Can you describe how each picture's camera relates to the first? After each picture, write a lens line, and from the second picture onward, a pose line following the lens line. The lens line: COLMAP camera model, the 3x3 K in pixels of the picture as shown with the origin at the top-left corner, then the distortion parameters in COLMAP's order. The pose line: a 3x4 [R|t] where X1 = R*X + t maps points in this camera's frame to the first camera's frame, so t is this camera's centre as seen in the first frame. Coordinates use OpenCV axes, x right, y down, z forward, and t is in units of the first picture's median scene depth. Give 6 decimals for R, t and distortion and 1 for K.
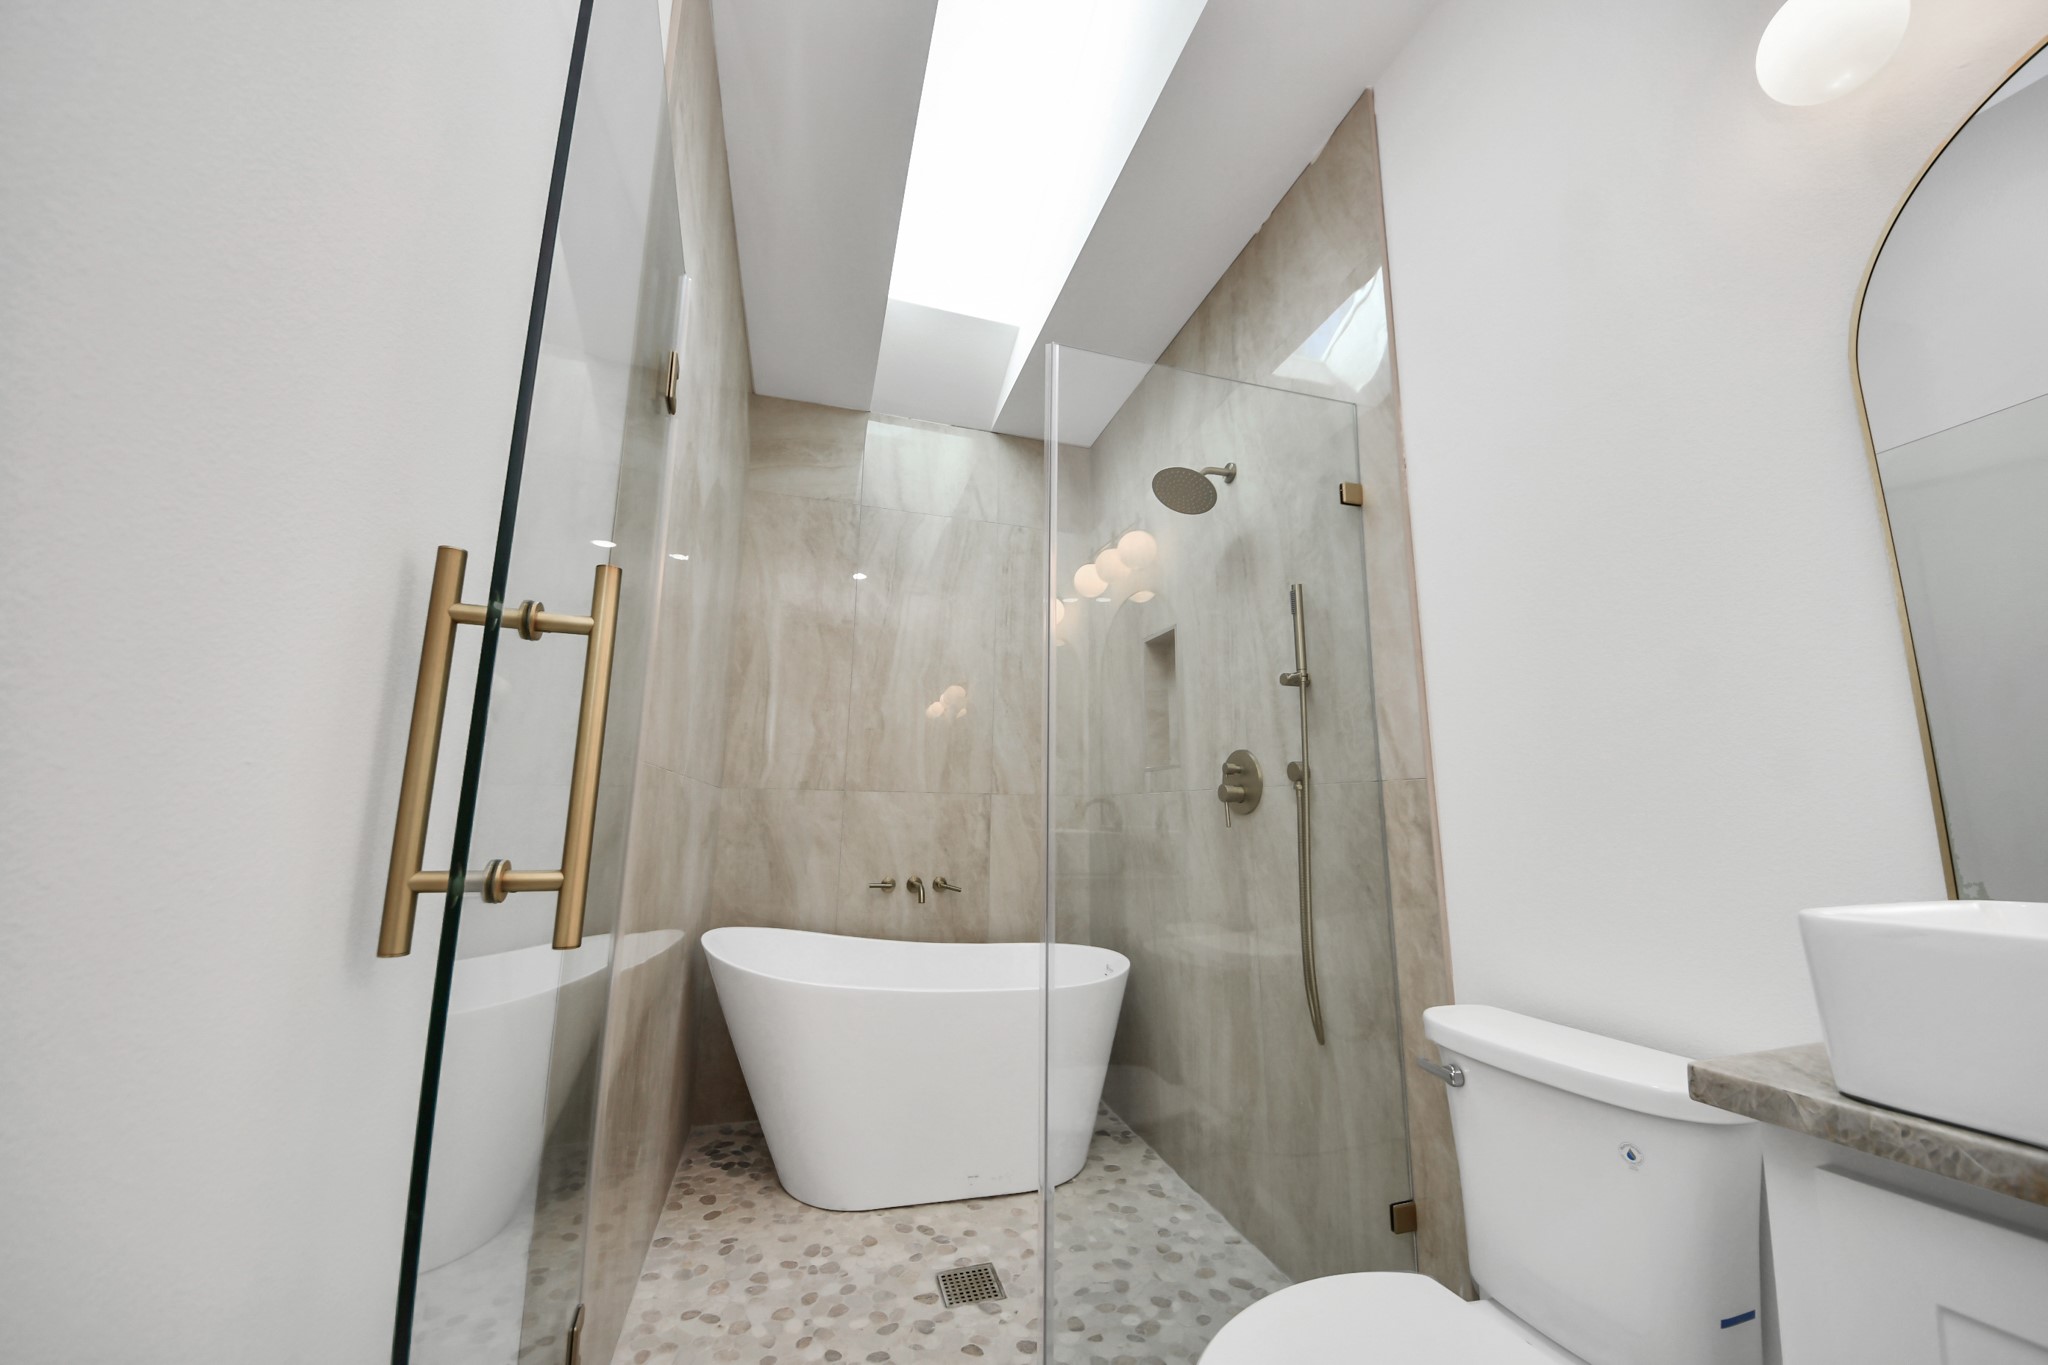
lens RADIAL K [[732.7, 0, 1014.0], [0, 732.7, 688.3], [0, 0, 1]] dist [0.046408, -0.000010]
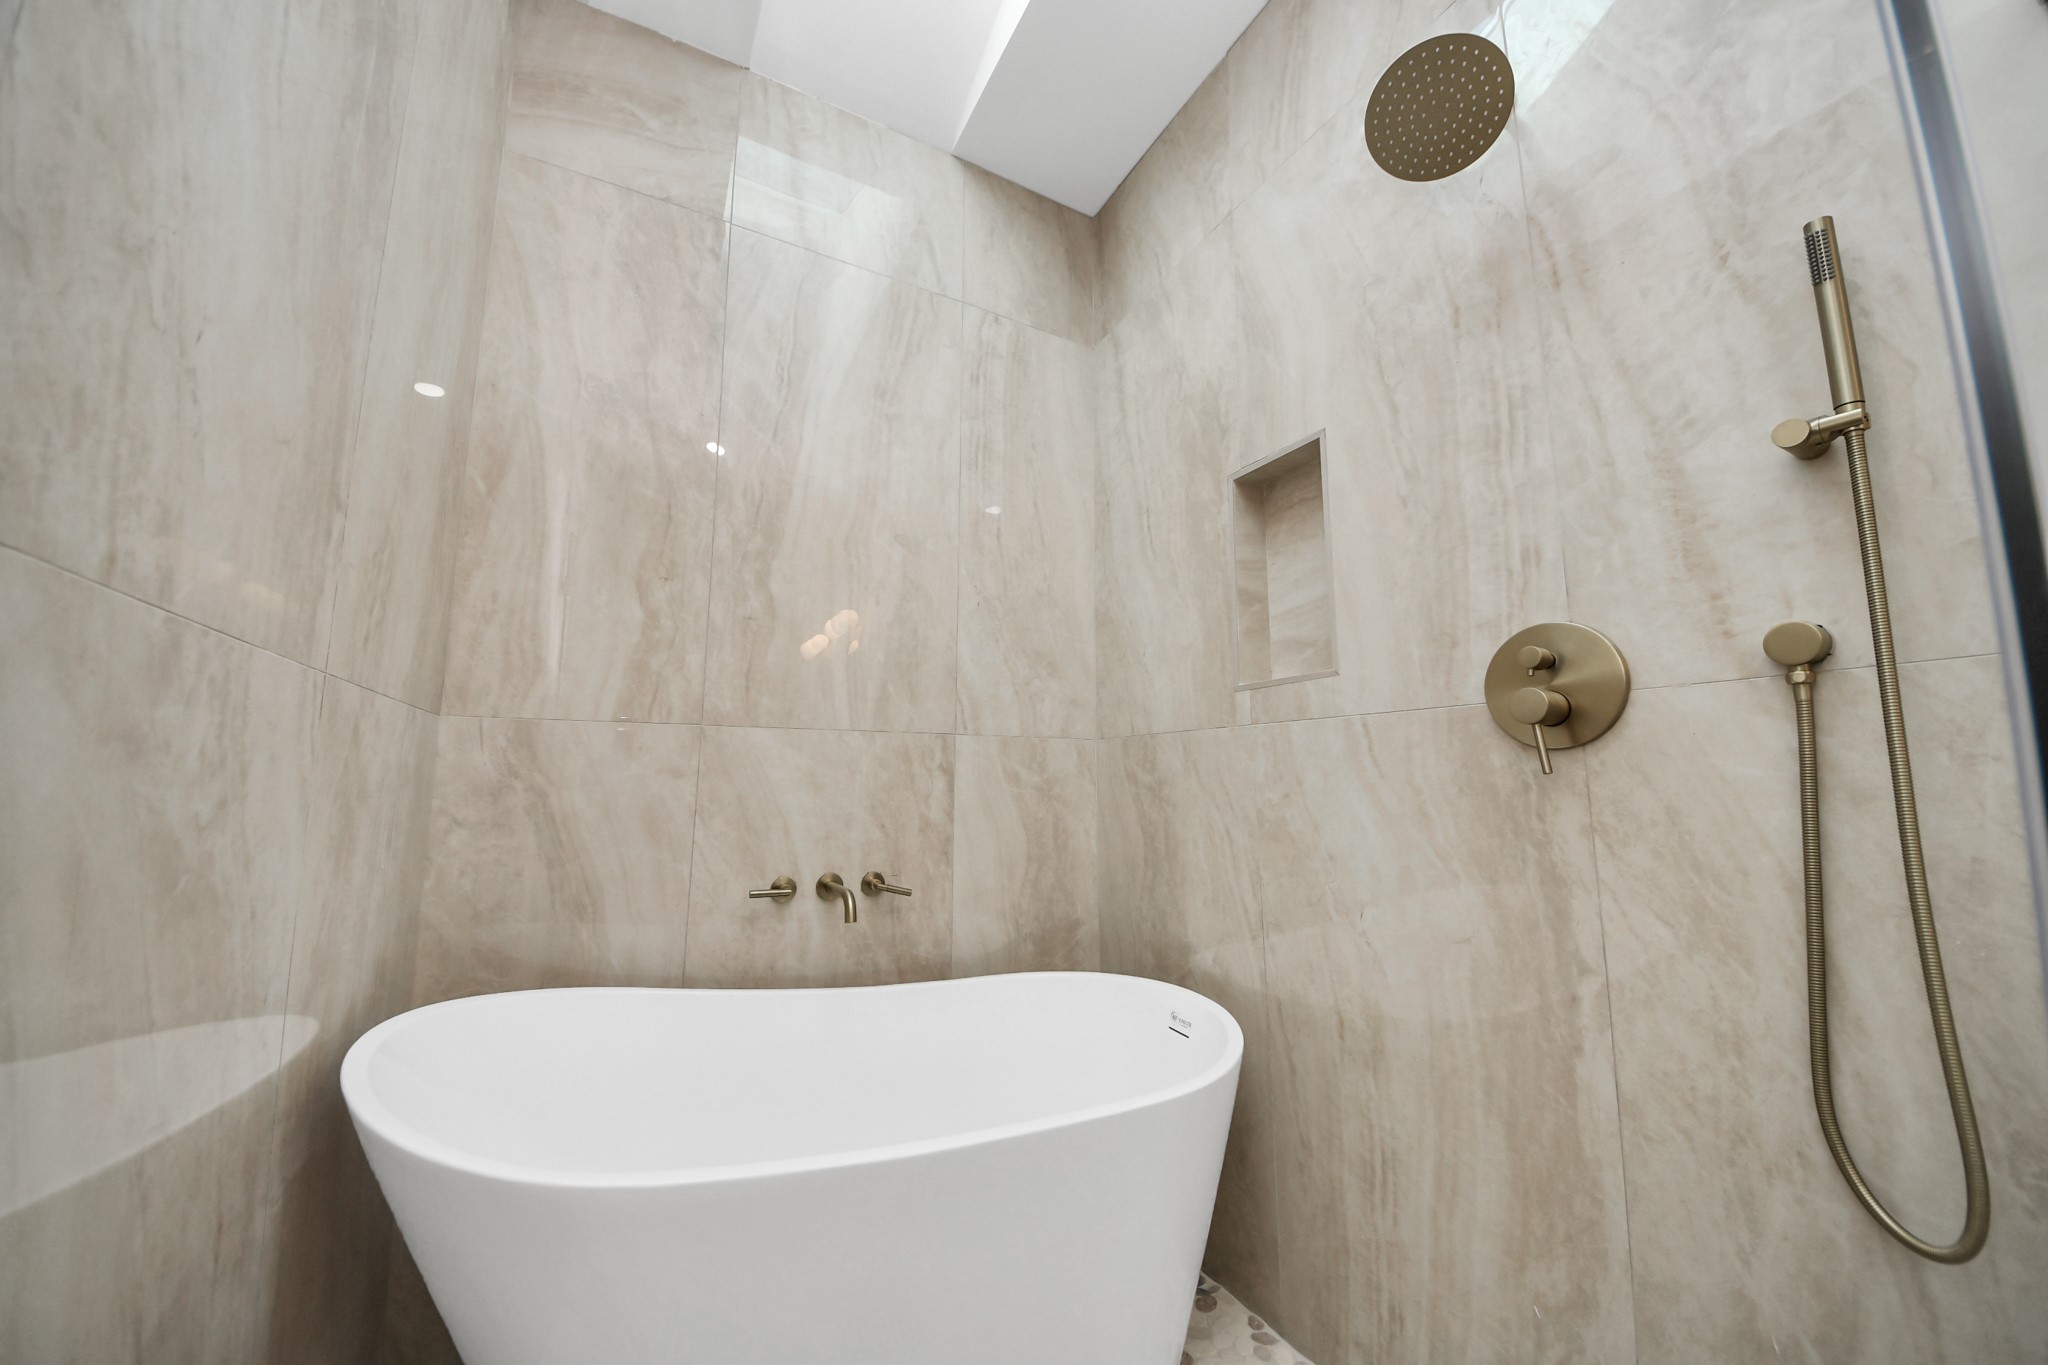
lens RADIAL K [[720.2, 0, 1016.1], [0, 720.2, 690.0], [0, 0, 1]] dist [0.026562, -0.000056]
pose [[0.977641, 0.014855, 0.209757, -0.112592], [-0.023803, 0.998908, 0.040200, 0.084834], [-0.208931, -0.044294, 0.976927, 0.415693]]
